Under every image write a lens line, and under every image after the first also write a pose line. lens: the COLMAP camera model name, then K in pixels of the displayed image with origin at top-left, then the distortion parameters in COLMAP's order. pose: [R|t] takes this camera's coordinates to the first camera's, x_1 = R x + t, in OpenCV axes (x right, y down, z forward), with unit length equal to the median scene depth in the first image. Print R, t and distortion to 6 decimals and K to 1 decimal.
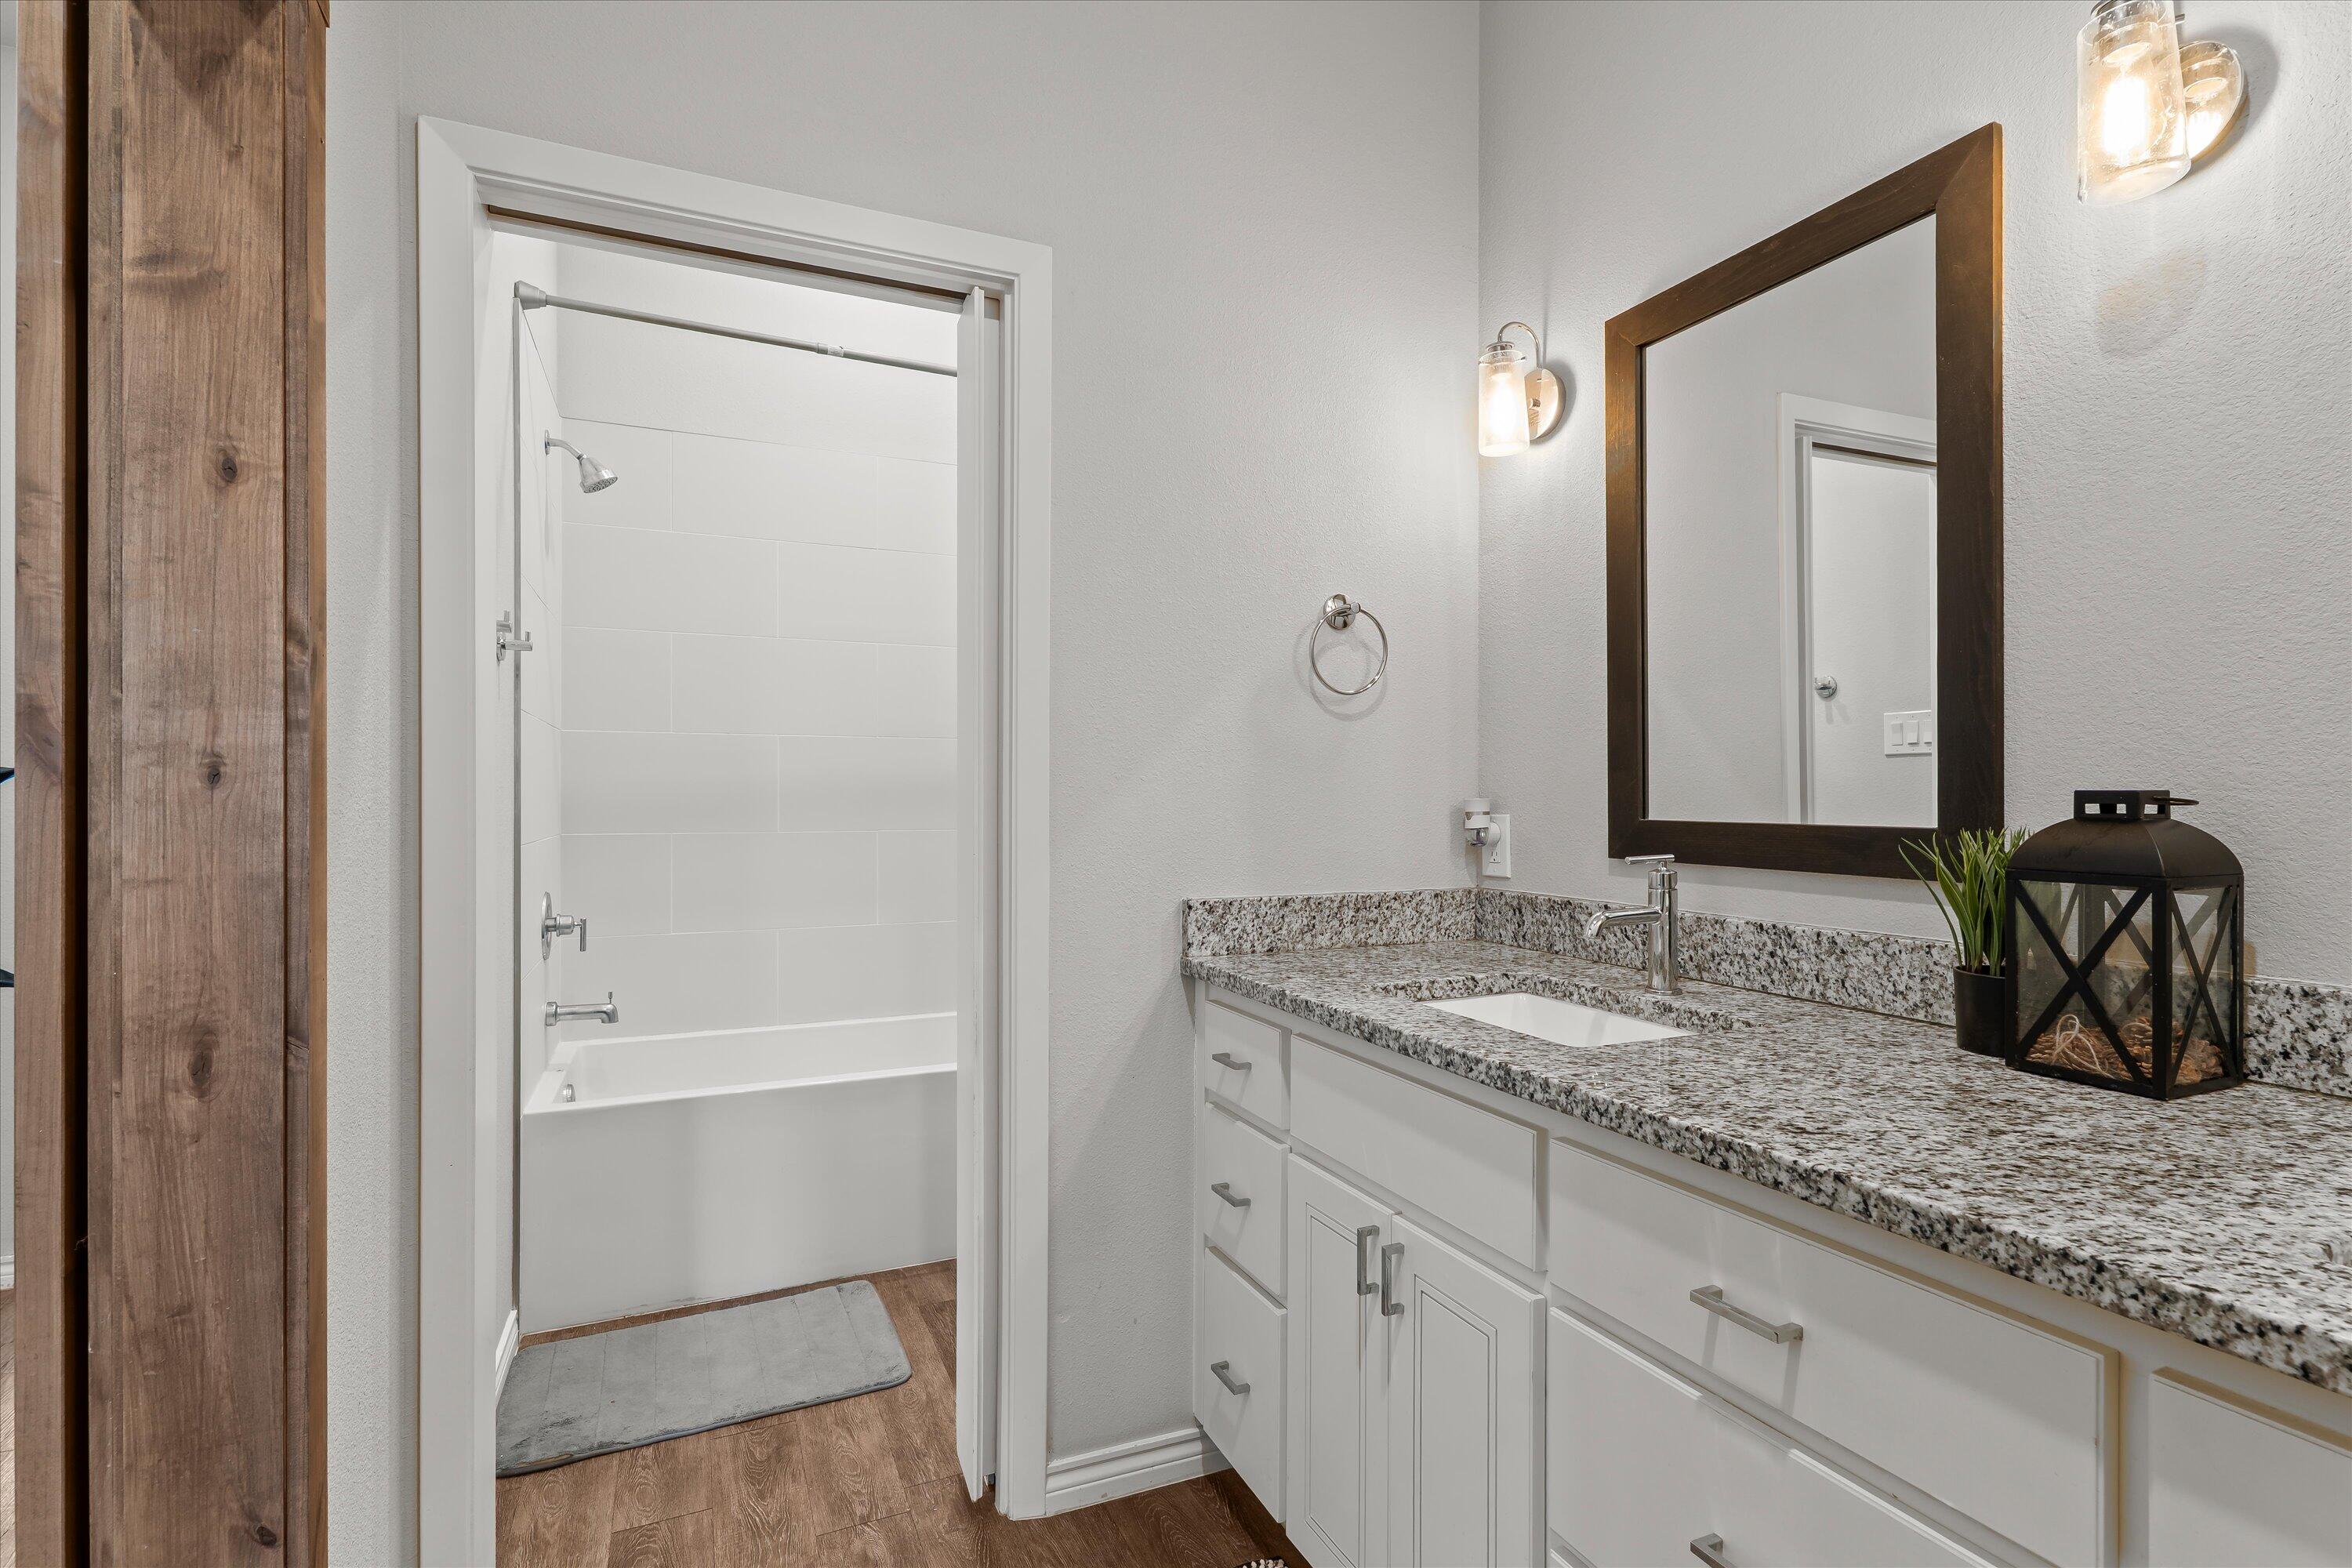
lens RADIAL K [[1106.7, 0, 1176.0], [0, 1106.7, 784.0], [0, 0, 1]] dist [0.003045, -0.000328]
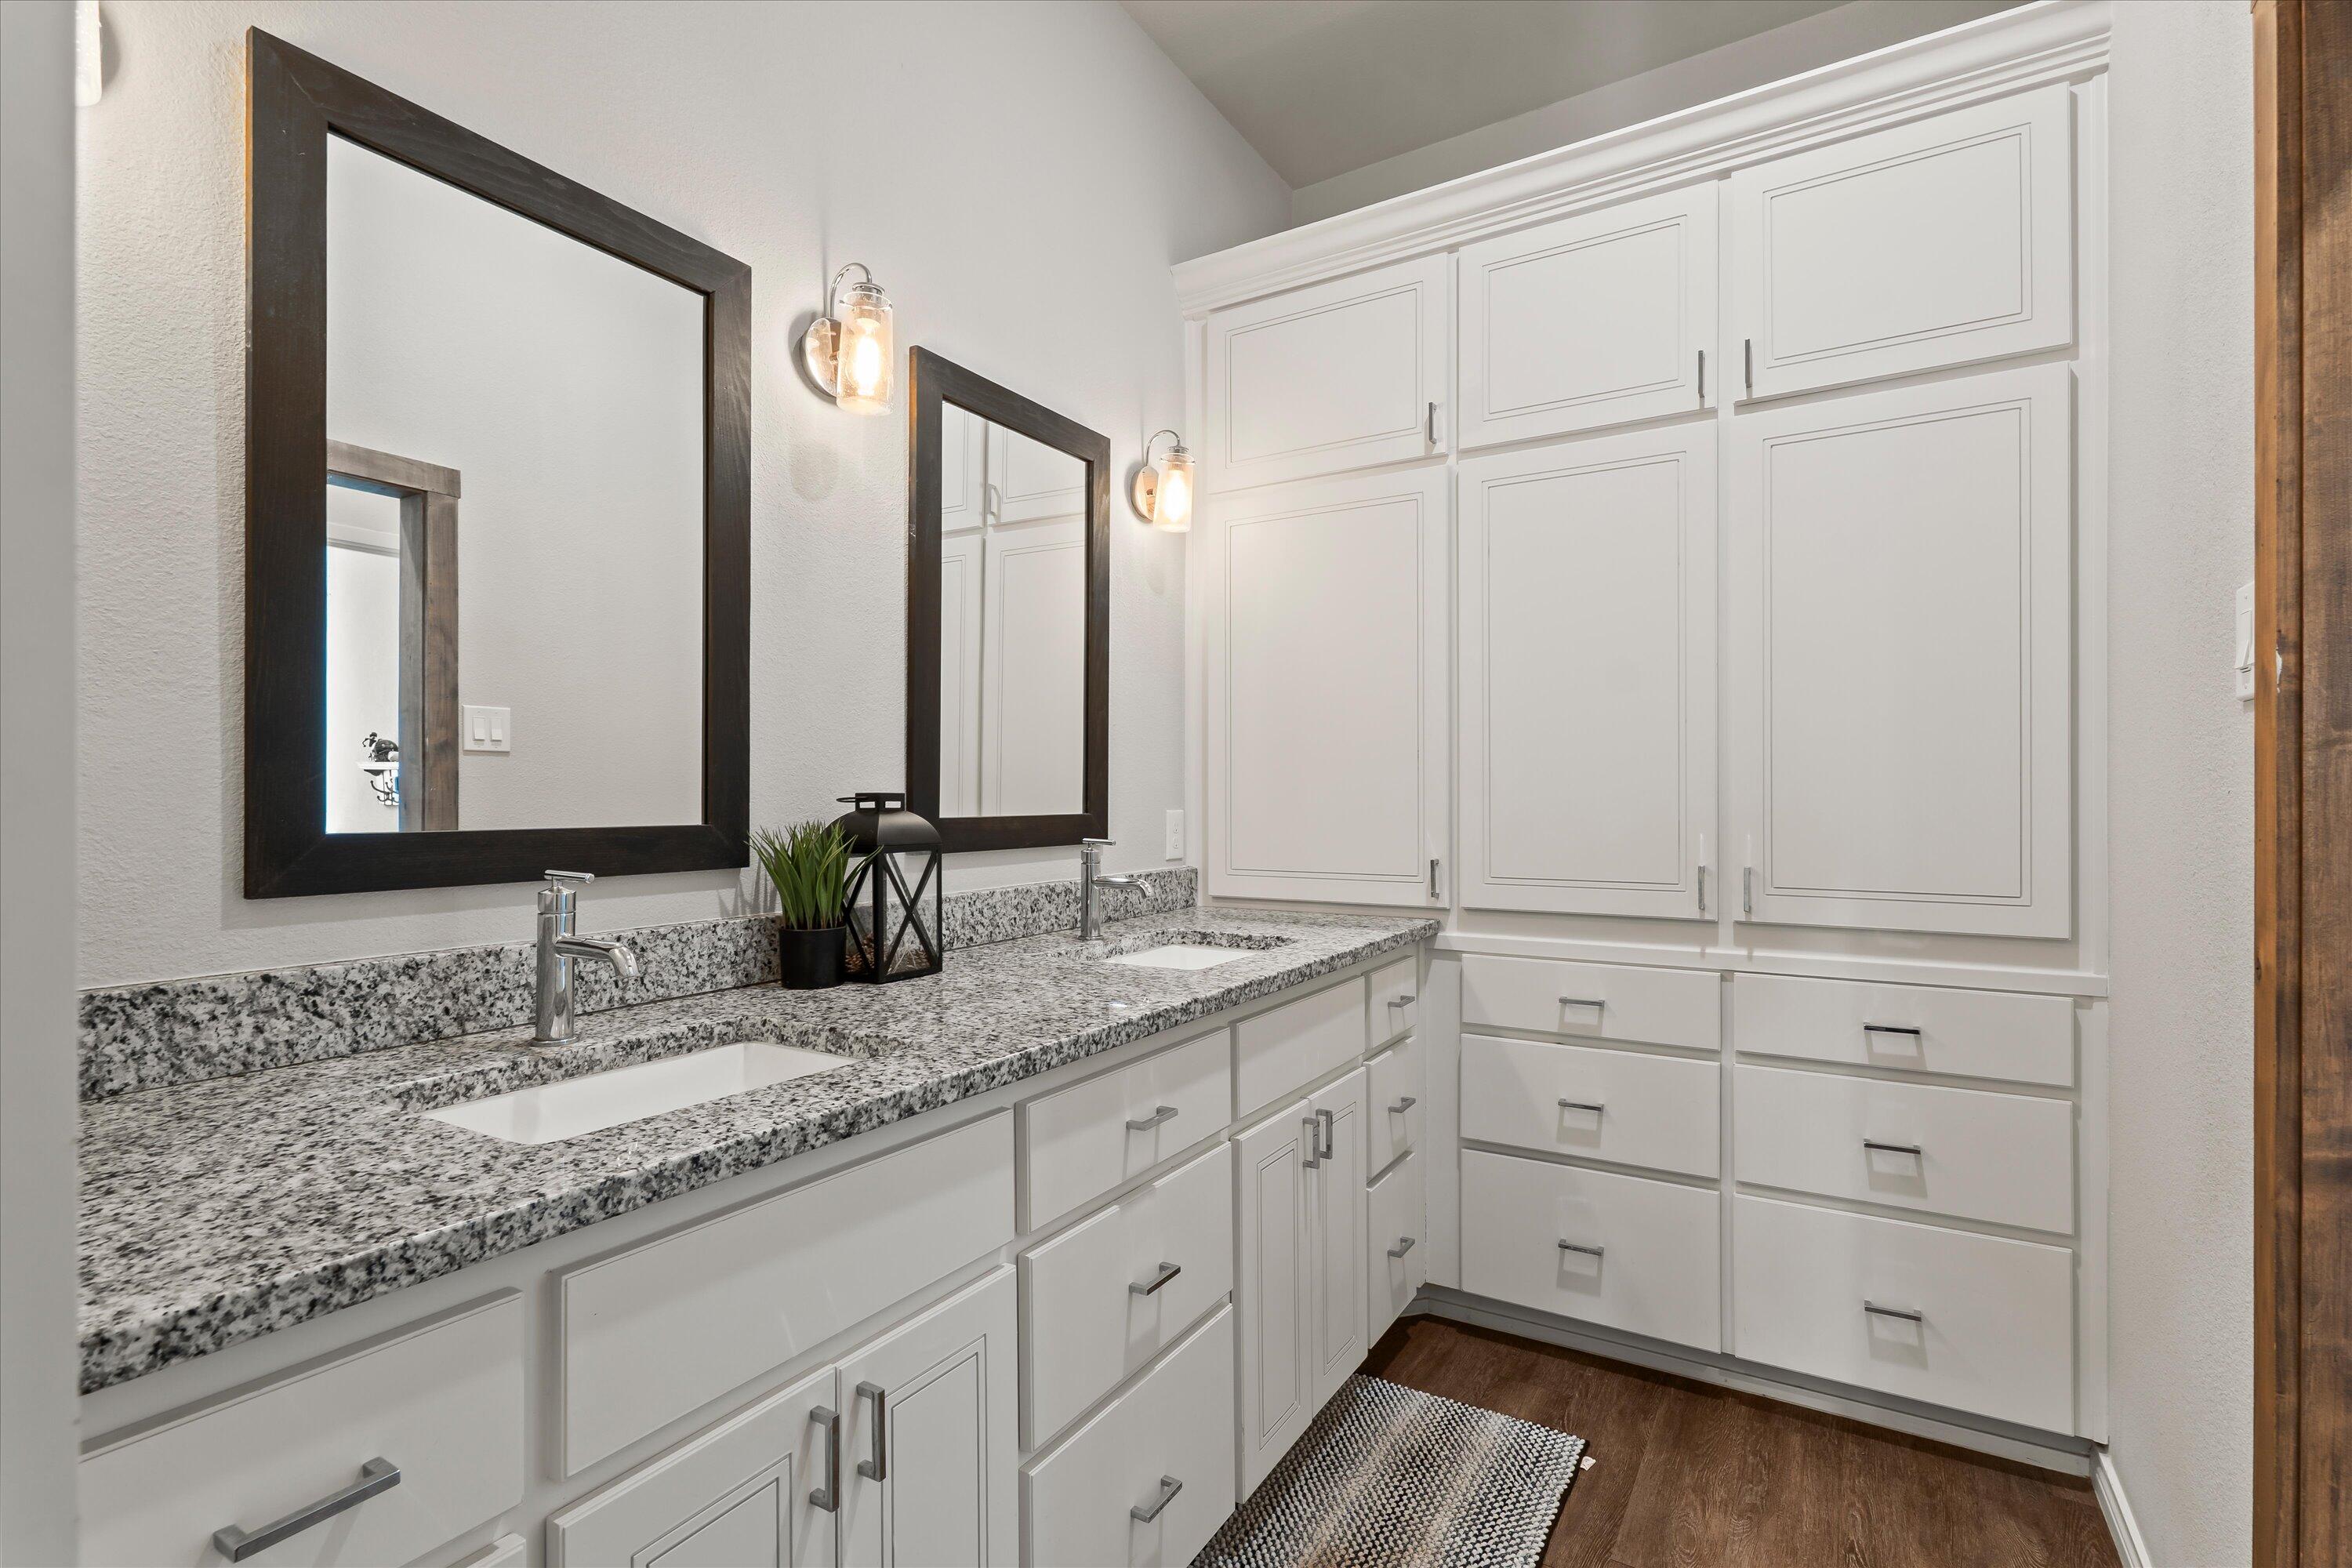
lens RADIAL K [[1106.7, 0, 1176.0], [0, 1106.7, 784.0], [0, 0, 1]] dist [0.003045, -0.000328]
pose [[-0.564495, 0.008417, 0.825394, -0.543402], [-0.006126, 0.999878, -0.014386, 0.010780], [-0.825414, -0.013177, -0.564374, 1.228244]]
